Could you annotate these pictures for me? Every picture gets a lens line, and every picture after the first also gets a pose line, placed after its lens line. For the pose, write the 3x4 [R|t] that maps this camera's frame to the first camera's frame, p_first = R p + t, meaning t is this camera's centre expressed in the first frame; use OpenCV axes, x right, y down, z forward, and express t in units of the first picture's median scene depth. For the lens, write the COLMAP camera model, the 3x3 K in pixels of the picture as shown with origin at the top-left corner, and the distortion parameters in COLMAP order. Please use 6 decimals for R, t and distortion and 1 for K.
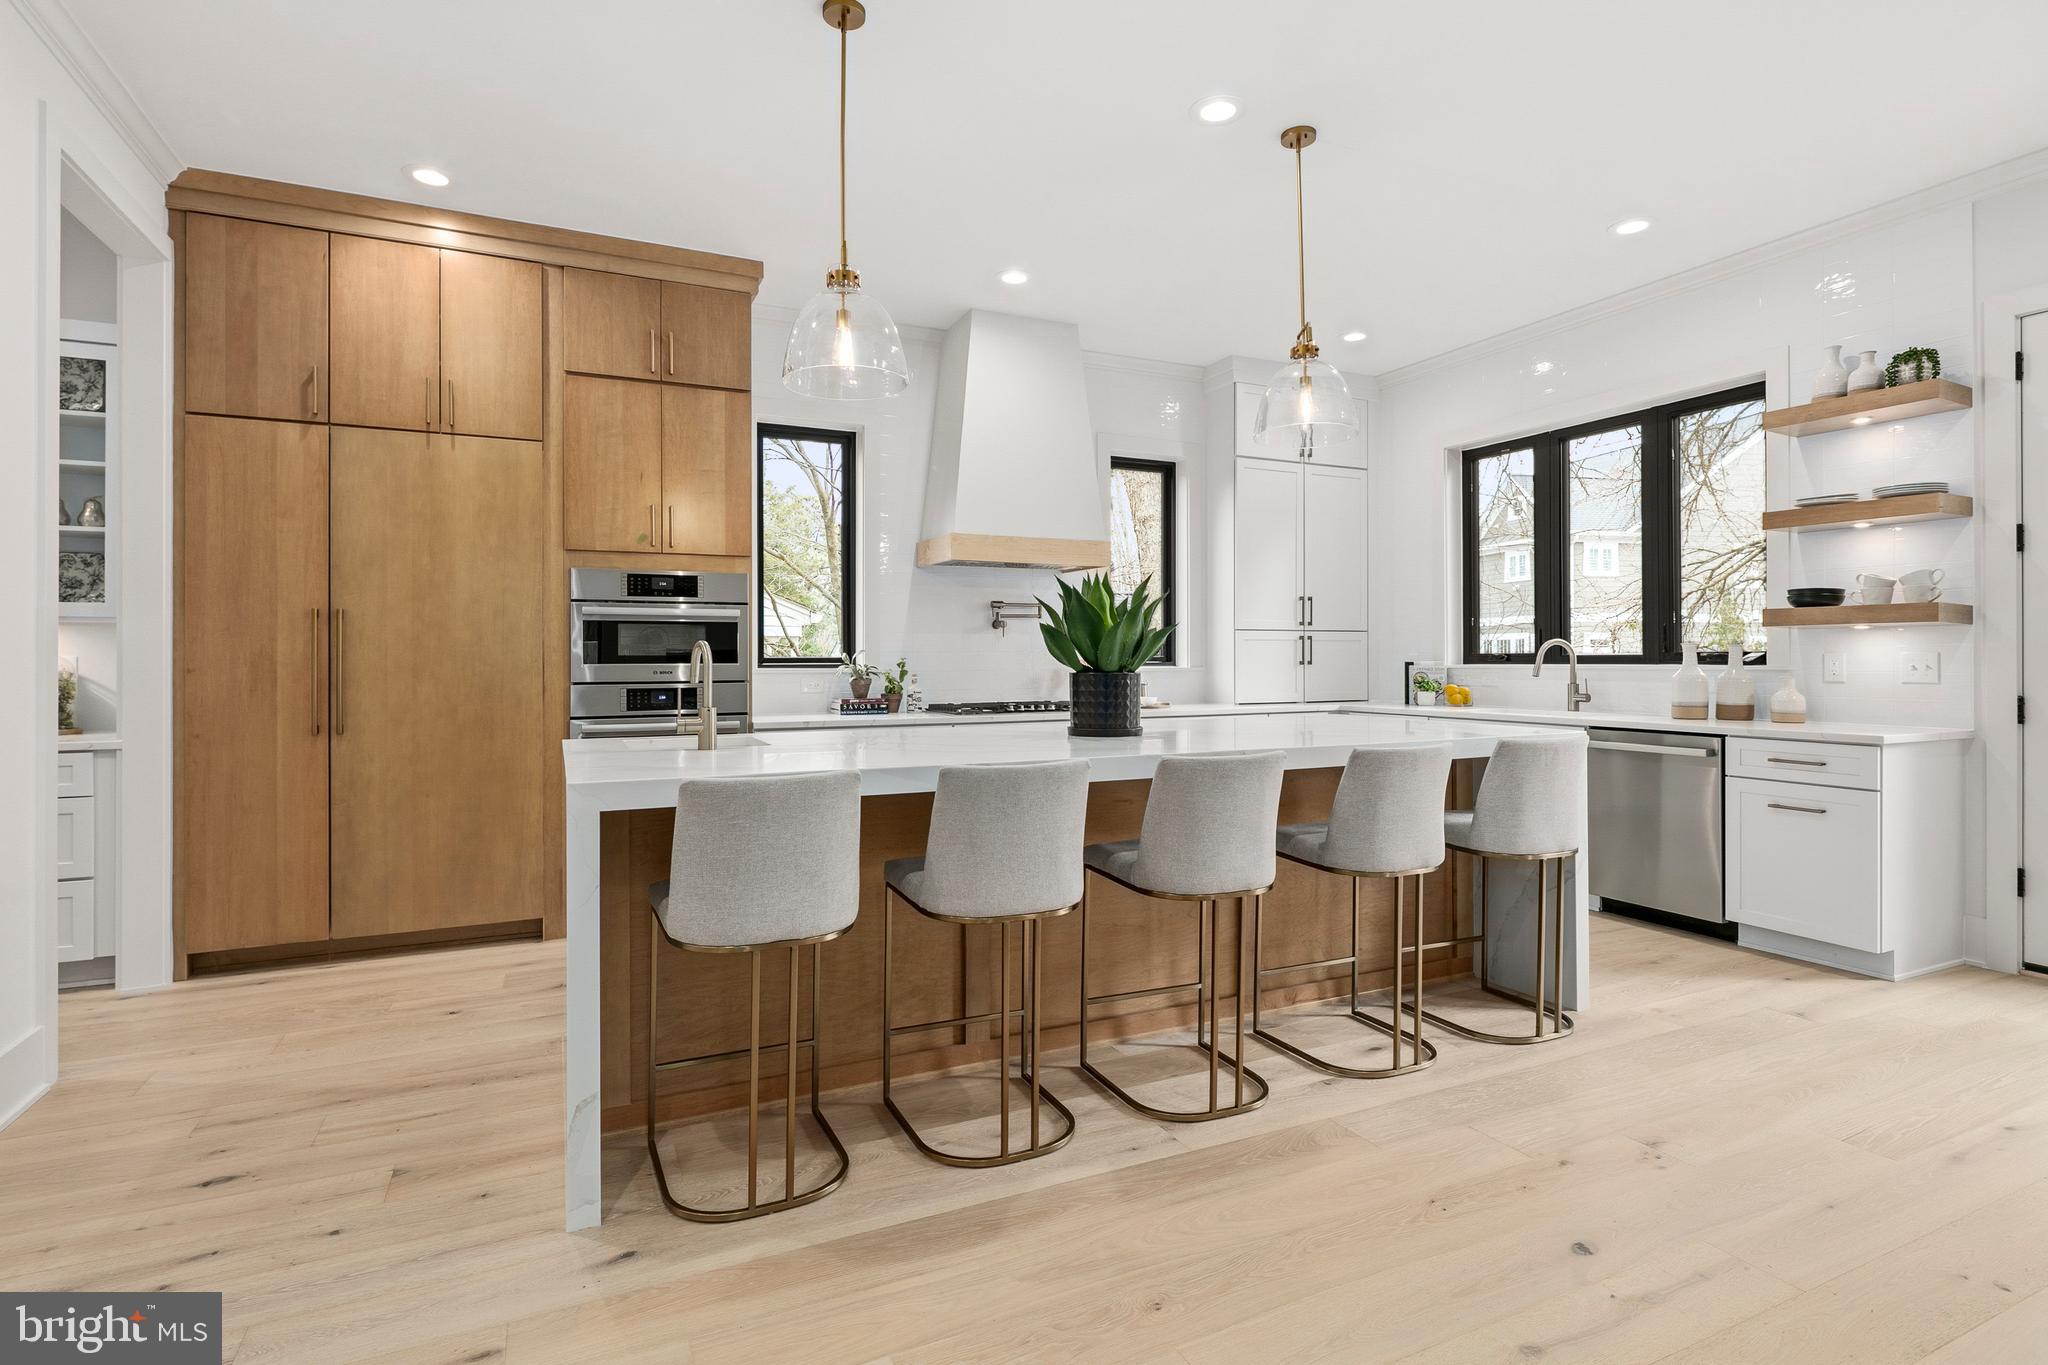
lens RADIAL K [[1002.4, 0, 1019.3], [0, 1002.4, 653.6], [0, 0, 1]] dist [0.004998, -0.002646]
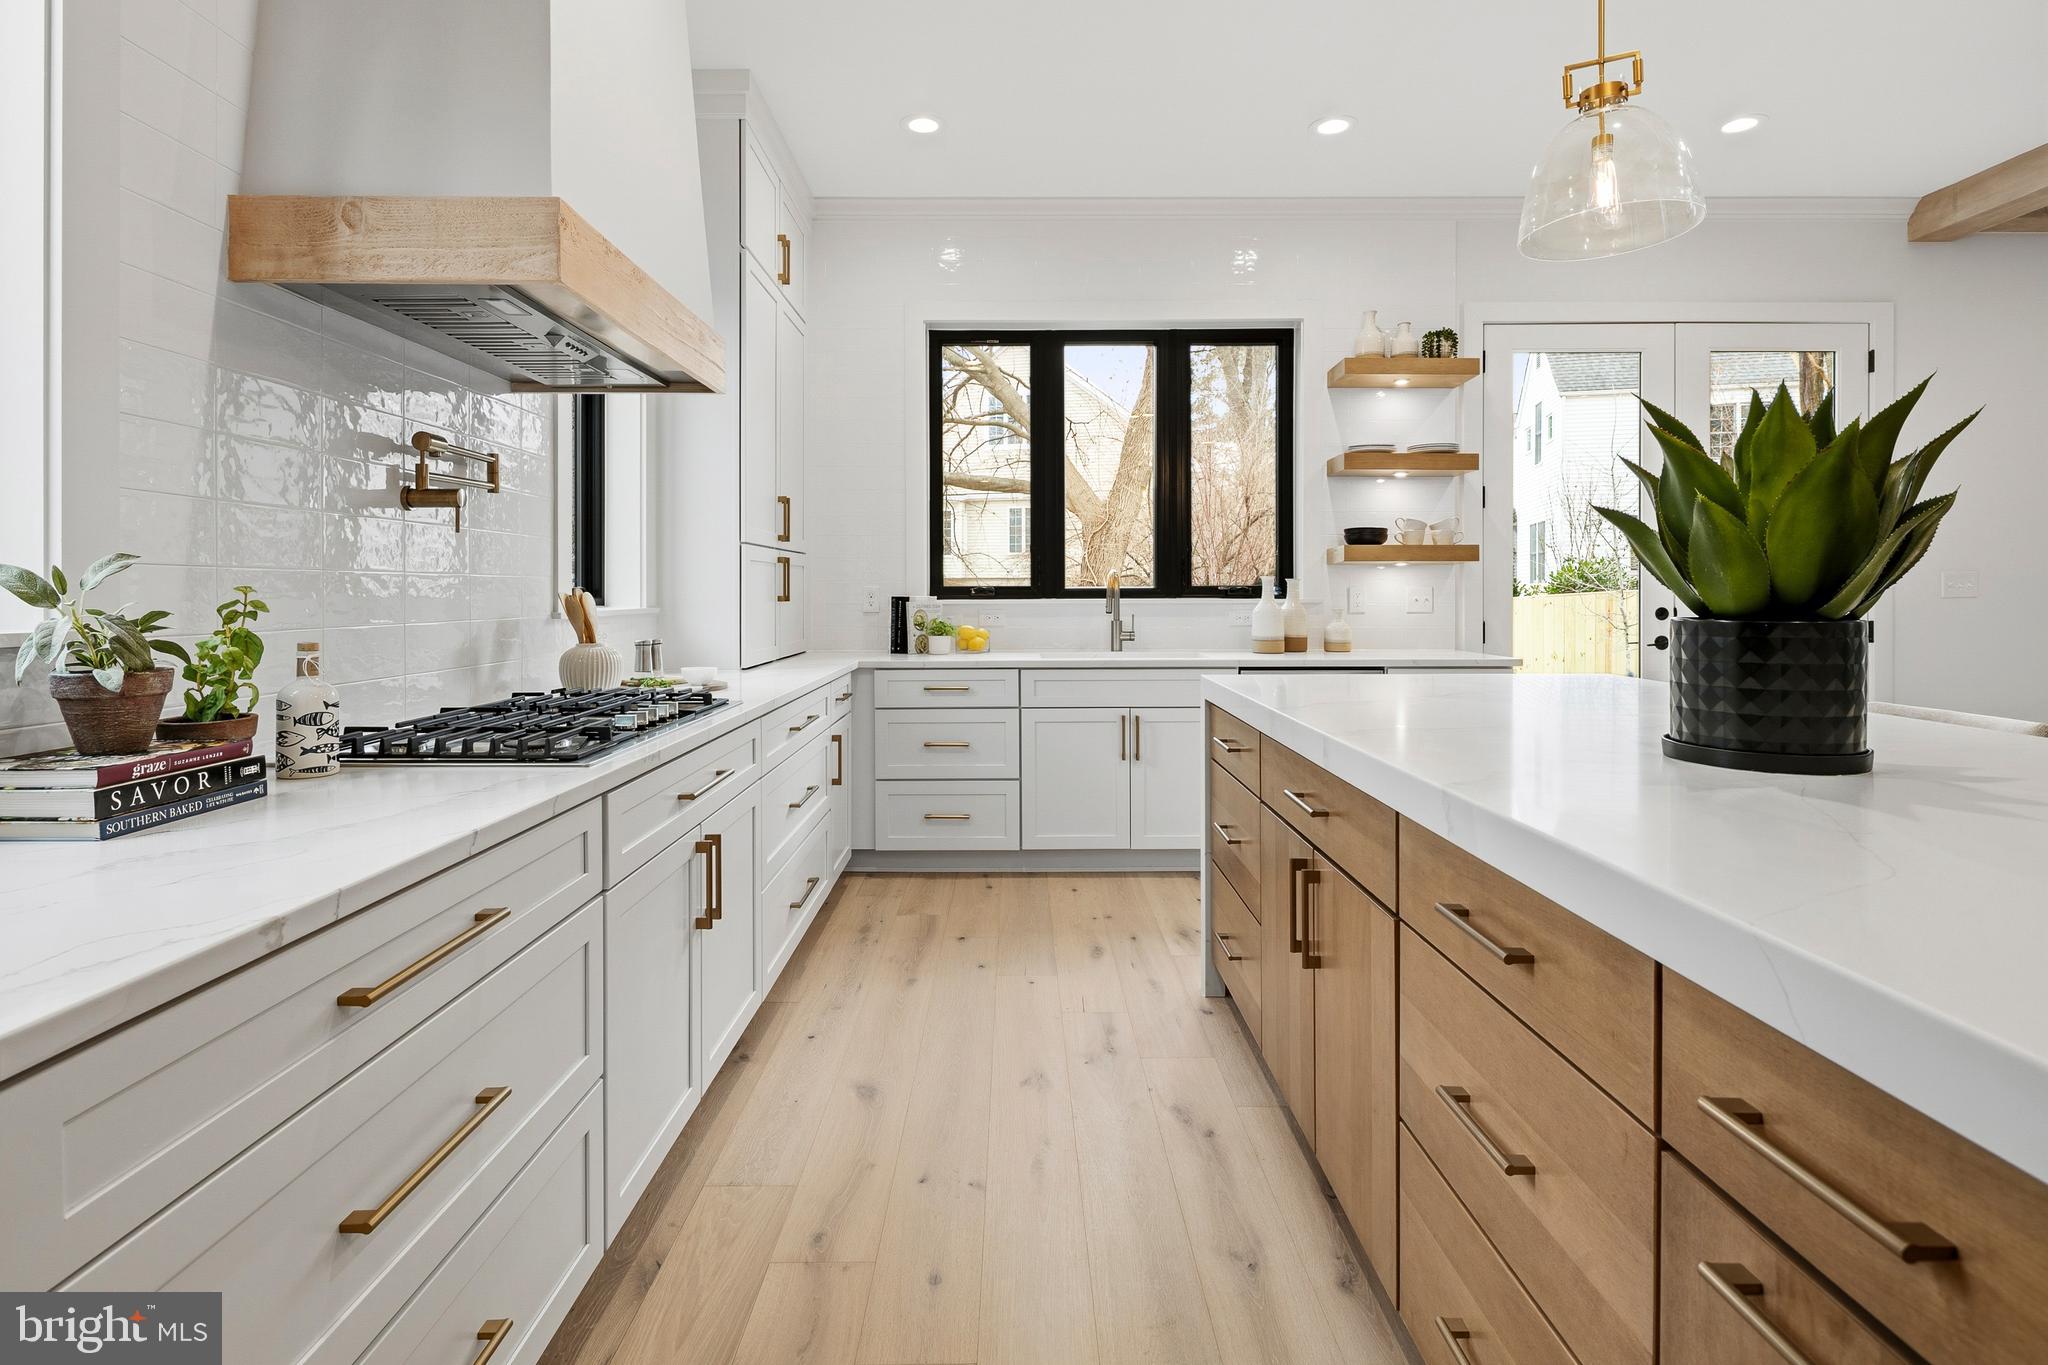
lens RADIAL K [[1004.1, 0, 1015.1], [0, 1004.1, 598.0], [0, 0, 1]] dist [0.005143, 0.000152]
pose [[0.423426, -0.004299, 0.905920, -0.361436], [-0.003419, 0.999974, 0.006344, 0.005914], [-0.905924, -0.005783, 0.423401, 0.882289]]
